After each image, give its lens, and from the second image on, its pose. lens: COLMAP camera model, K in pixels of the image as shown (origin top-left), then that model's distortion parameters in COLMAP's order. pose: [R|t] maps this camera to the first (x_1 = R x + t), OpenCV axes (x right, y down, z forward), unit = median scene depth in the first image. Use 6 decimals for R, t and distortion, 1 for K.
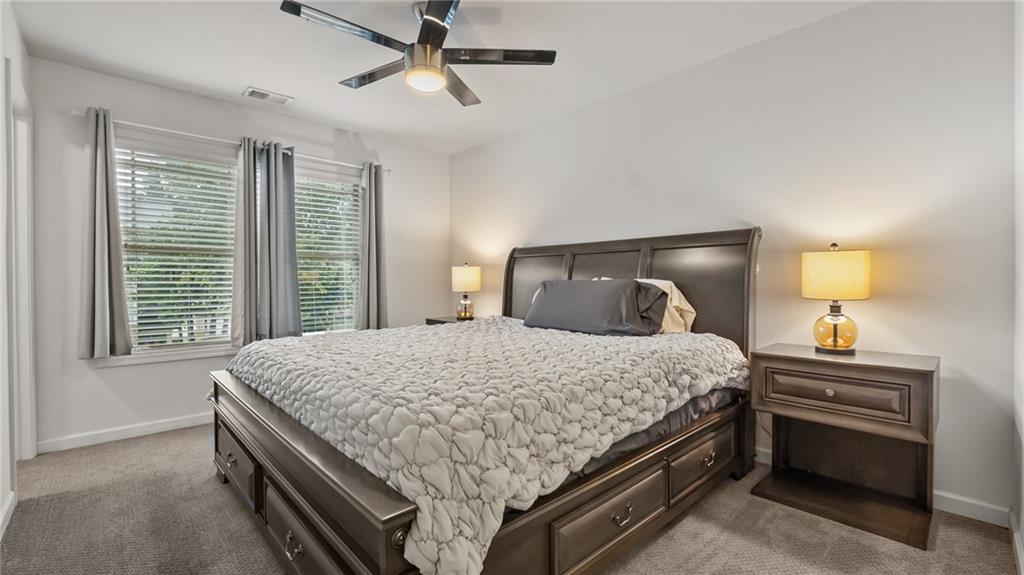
lens RADIAL K [[431.1, 0, 511.5], [0, 431.1, 285.3], [0, 0, 1]] dist [-0.013391, 0.001440]
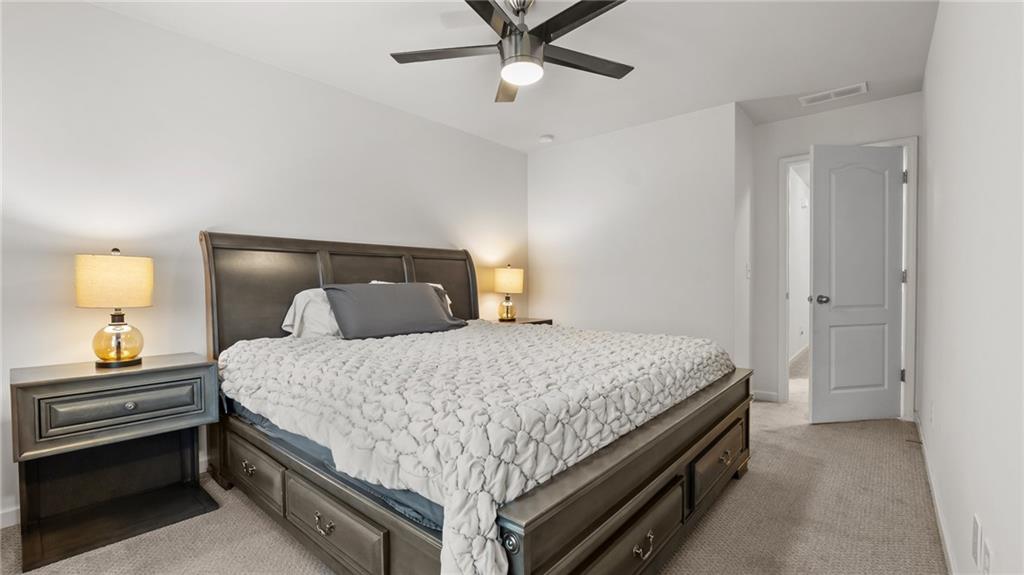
lens RADIAL K [[431.1, 0, 511.5], [0, 431.1, 296.0], [0, 0, 1]] dist [-0.013391, 0.001440]
pose [[-0.101971, -0.006880, 0.994764, -0.257235], [0.003823, 0.999966, 0.007308, 0.003229], [-0.994780, 0.004548, -0.101942, 0.240315]]
